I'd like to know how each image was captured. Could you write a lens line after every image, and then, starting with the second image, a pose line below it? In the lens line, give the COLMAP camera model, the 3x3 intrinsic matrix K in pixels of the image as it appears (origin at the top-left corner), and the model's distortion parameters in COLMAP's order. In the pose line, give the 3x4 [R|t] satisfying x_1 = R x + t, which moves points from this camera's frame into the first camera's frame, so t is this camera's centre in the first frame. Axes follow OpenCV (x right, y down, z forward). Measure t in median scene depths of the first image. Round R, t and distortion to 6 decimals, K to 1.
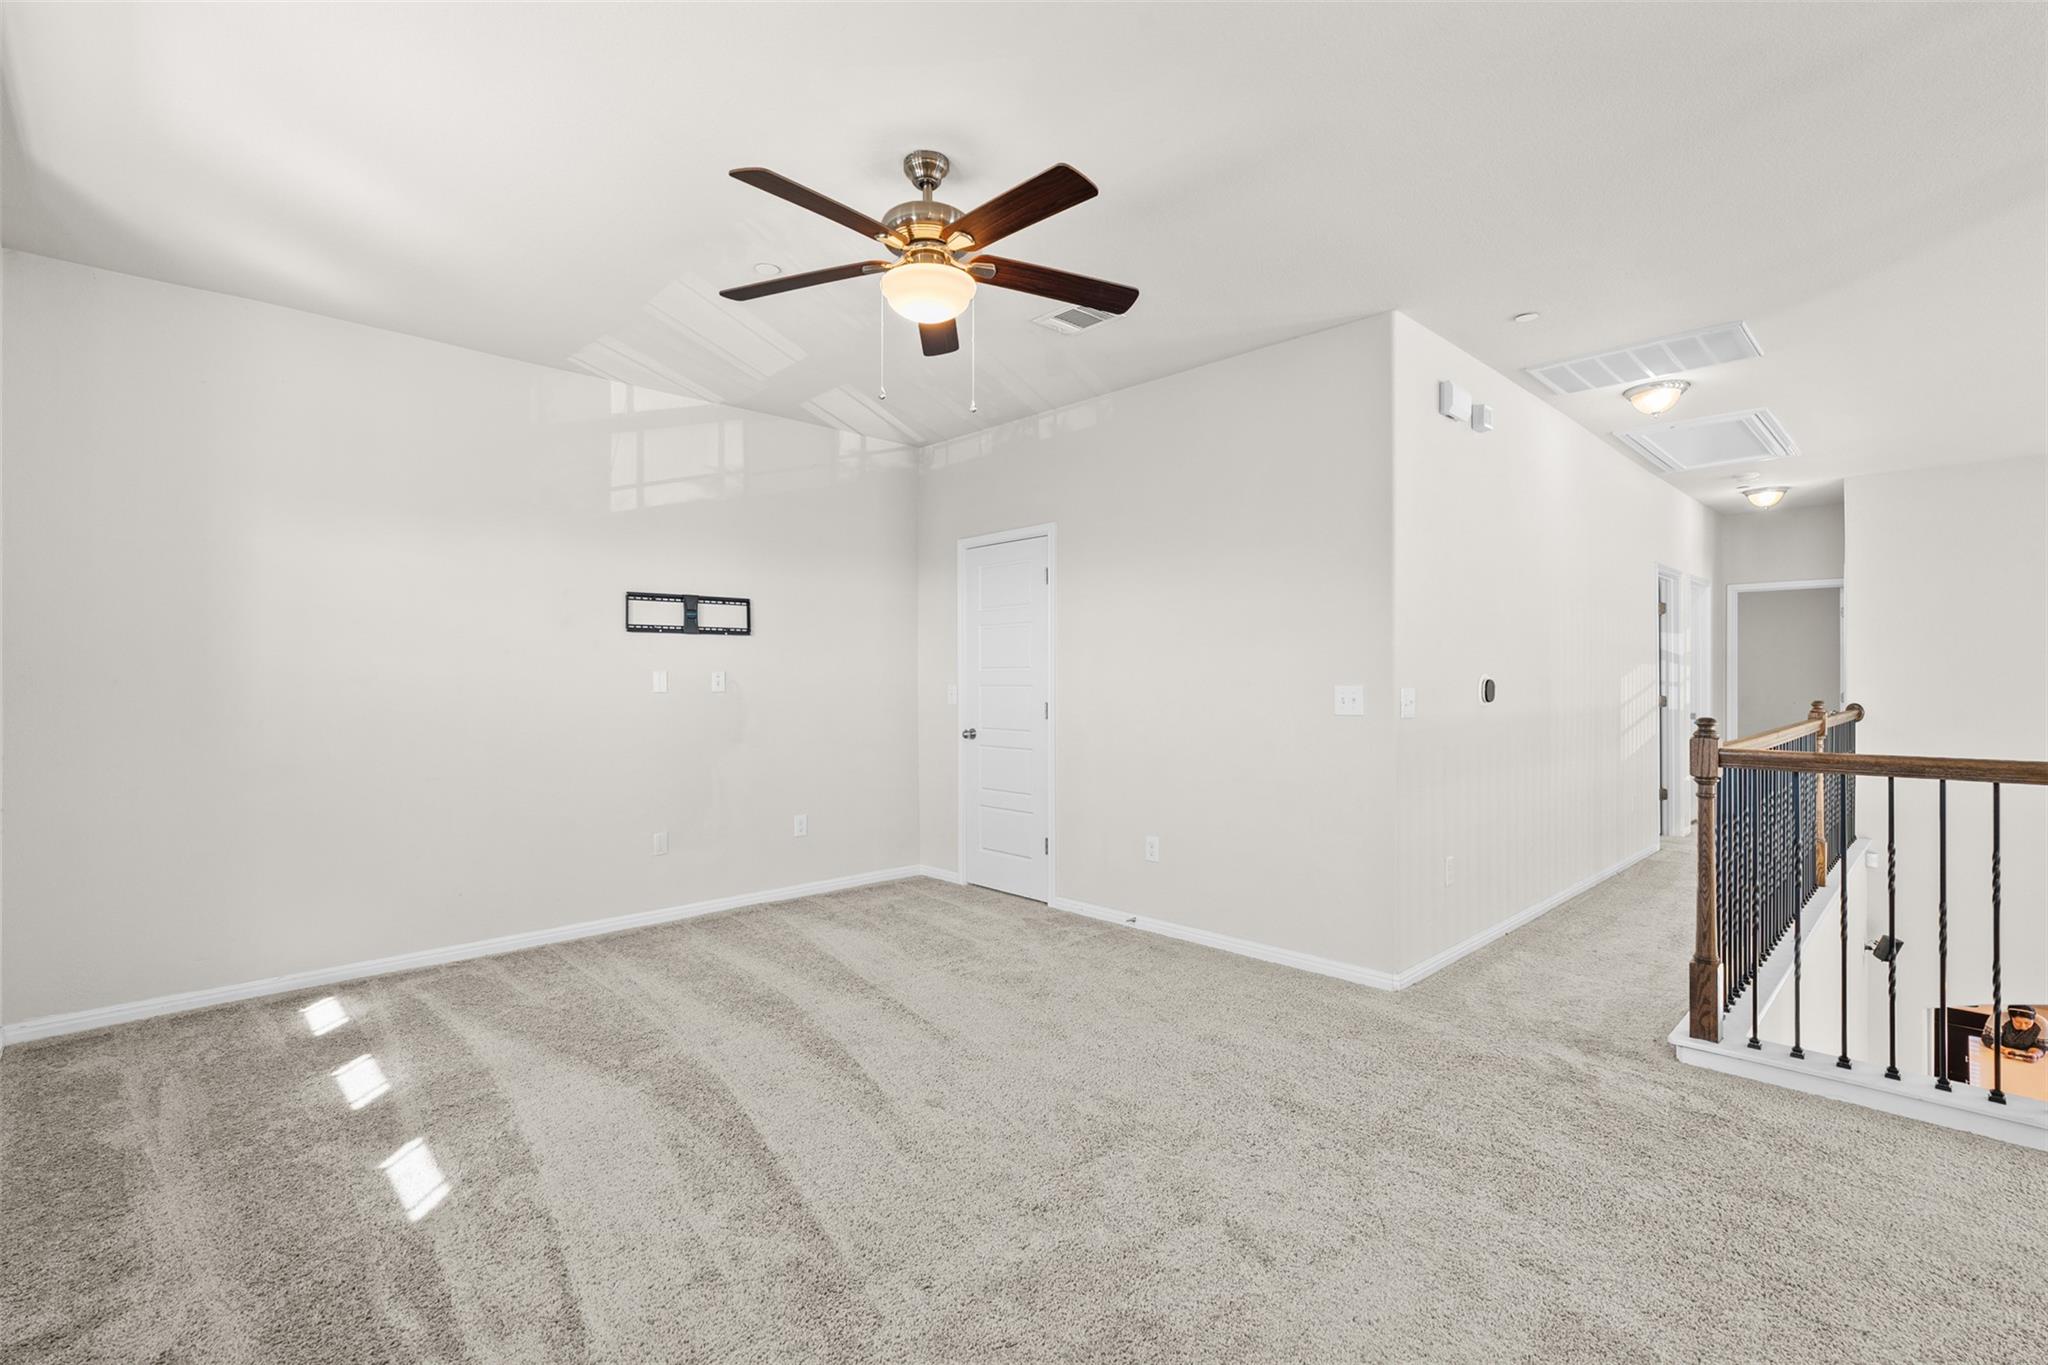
lens RADIAL K [[917.9, 0, 1028.9], [0, 917.9, 675.2], [0, 0, 1]] dist [-0.009996, 0.003302]
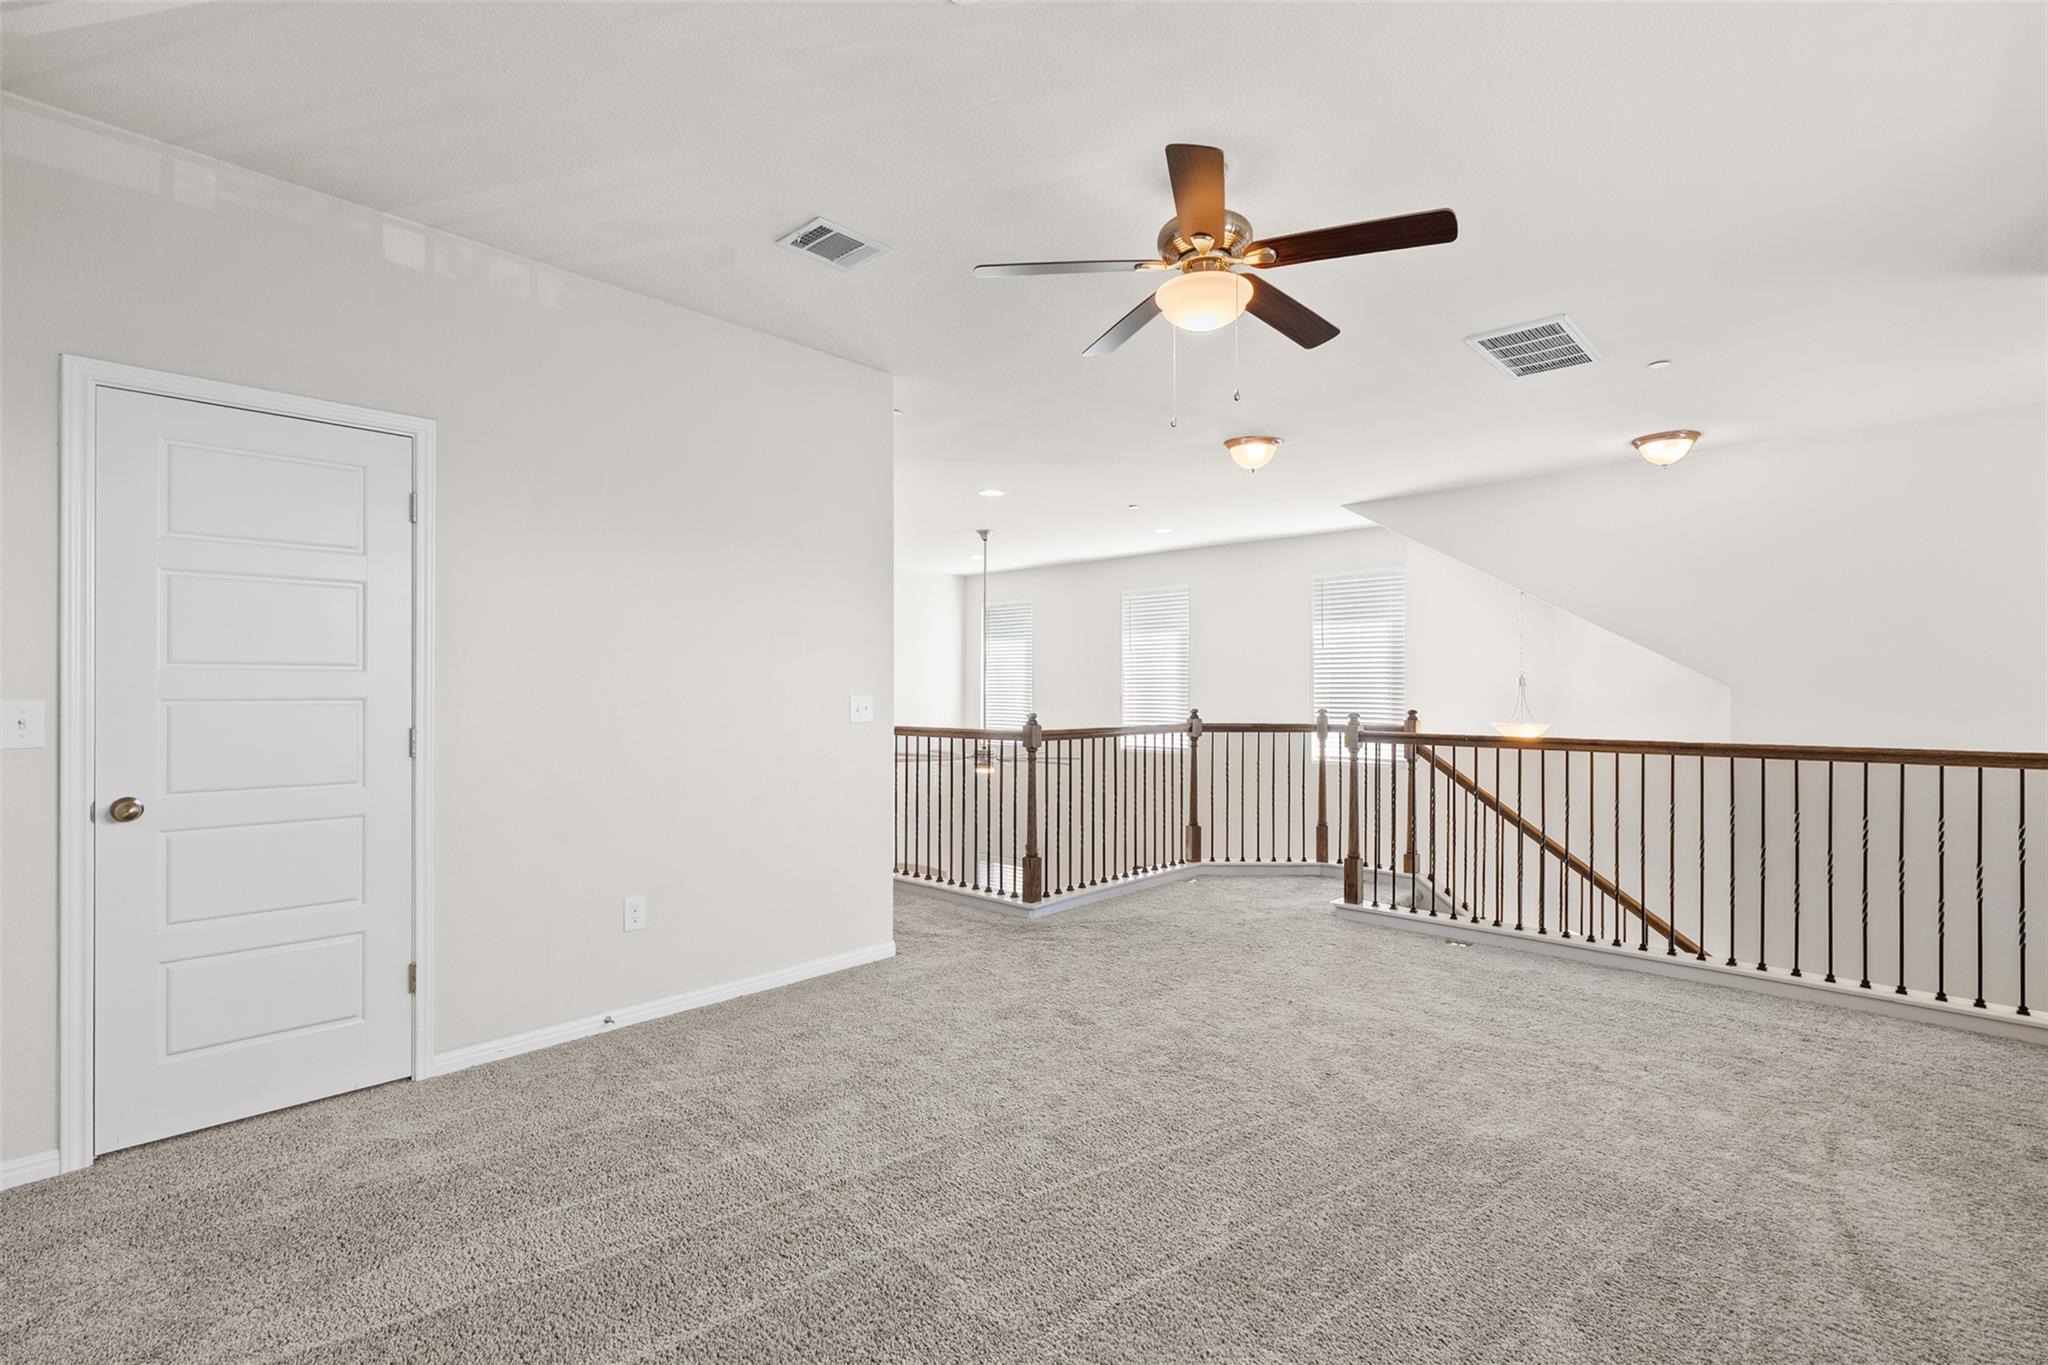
lens RADIAL K [[917.9, 0, 1021.0], [0, 917.9, 693.0], [0, 0, 1]] dist [-0.009996, 0.003302]
pose [[-0.036655, 0.001147, 0.999327, -0.606588], [-0.004878, 0.999987, -0.001327, 0.007019], [-0.999316, -0.004923, -0.036649, 0.683595]]
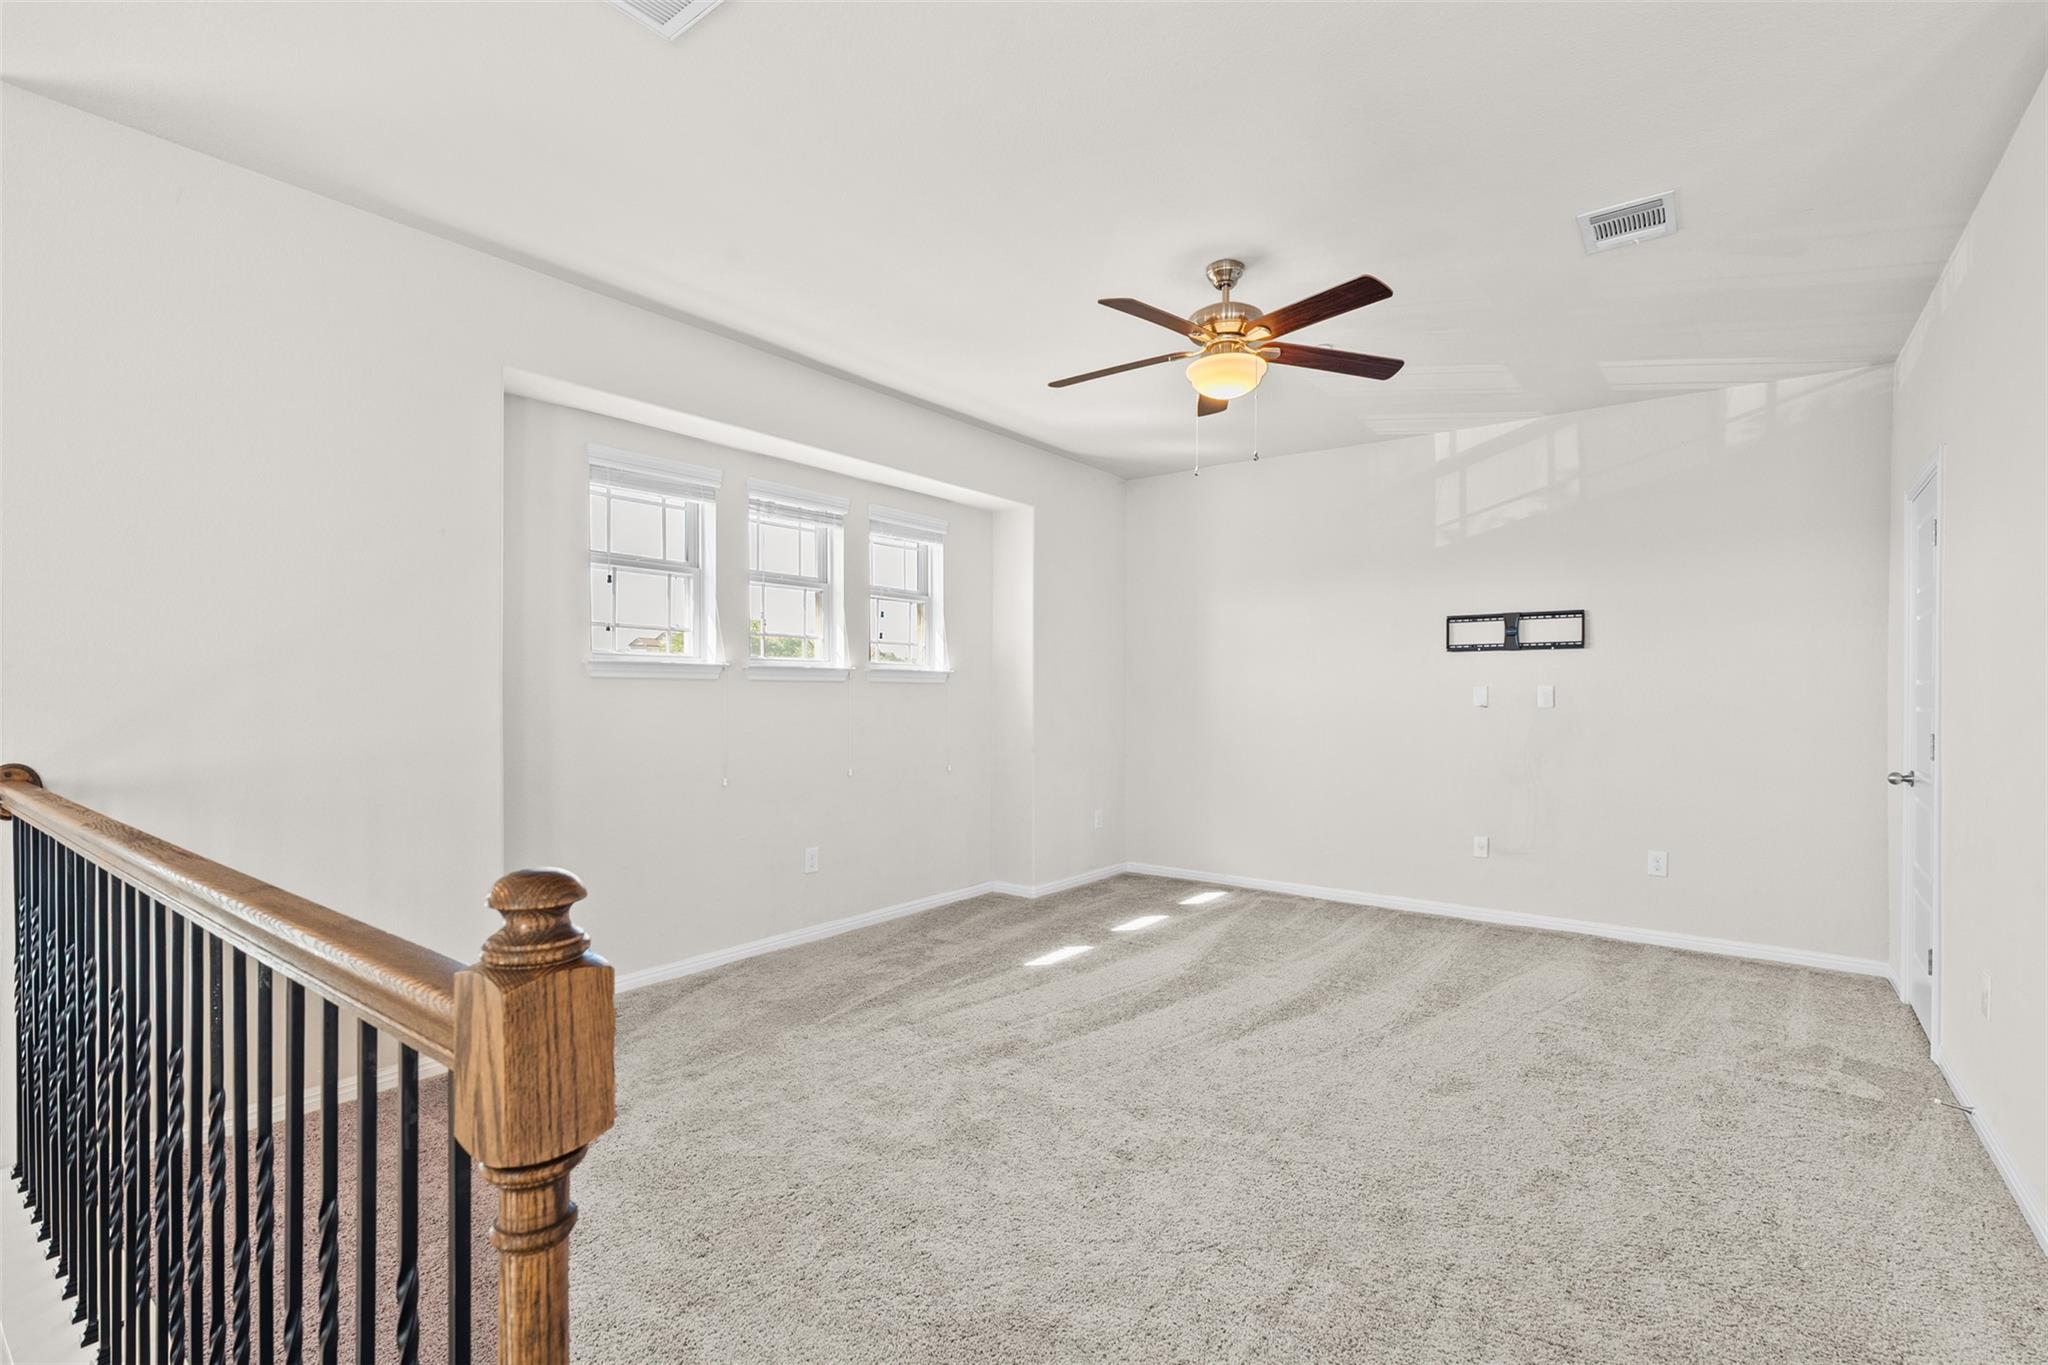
lens RADIAL K [[917.9, 0, 1018.7], [0, 917.9, 693.9], [0, 0, 1]] dist [-0.009996, 0.003302]
pose [[0.144915, 0.003648, -0.989437, 0.590335], [0.000323, 0.999993, 0.003734, -0.000345], [0.989444, -0.000860, 0.144913, 0.313454]]
